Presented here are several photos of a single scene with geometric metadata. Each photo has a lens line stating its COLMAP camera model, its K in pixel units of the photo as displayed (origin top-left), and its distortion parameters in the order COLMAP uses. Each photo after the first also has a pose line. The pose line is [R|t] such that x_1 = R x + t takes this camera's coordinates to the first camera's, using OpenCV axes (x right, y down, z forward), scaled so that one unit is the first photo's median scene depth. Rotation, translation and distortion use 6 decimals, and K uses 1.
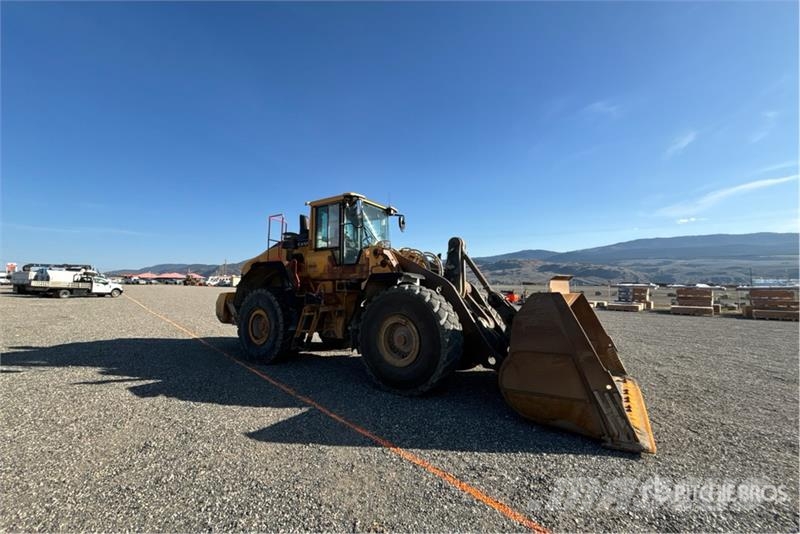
lens RADIAL K [[327.7, 0, 391.7], [0, 327.7, 257.3], [0, 0, 1]] dist [-0.020522, -0.000206]
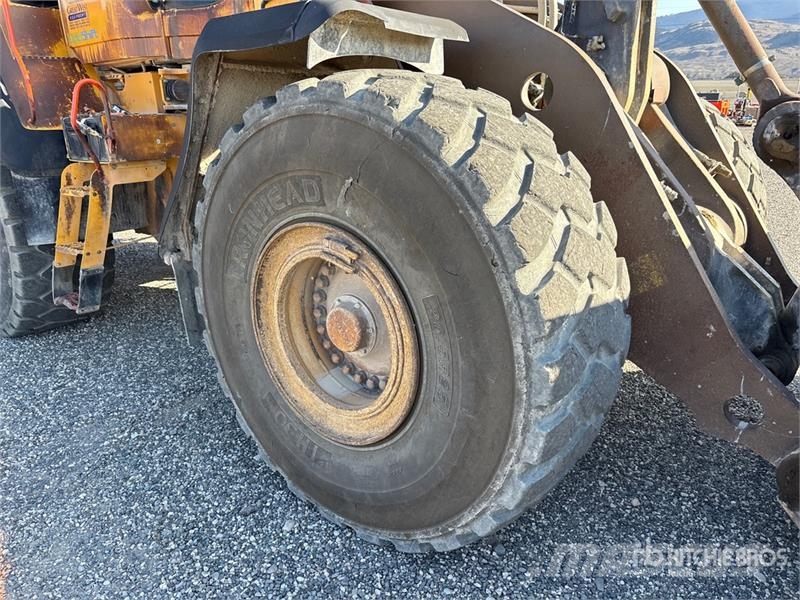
lens RADIAL K [[607.9, 0, 402.8], [0, 607.9, 298.1], [0, 0, 1]] dist [0.054659, -0.060229]
pose [[0.996293, 0.001786, -0.086002, 0.092082], [0.033028, 0.915207, 0.401628, 0.056201], [0.079427, -0.402980, 0.911756, 0.551176]]
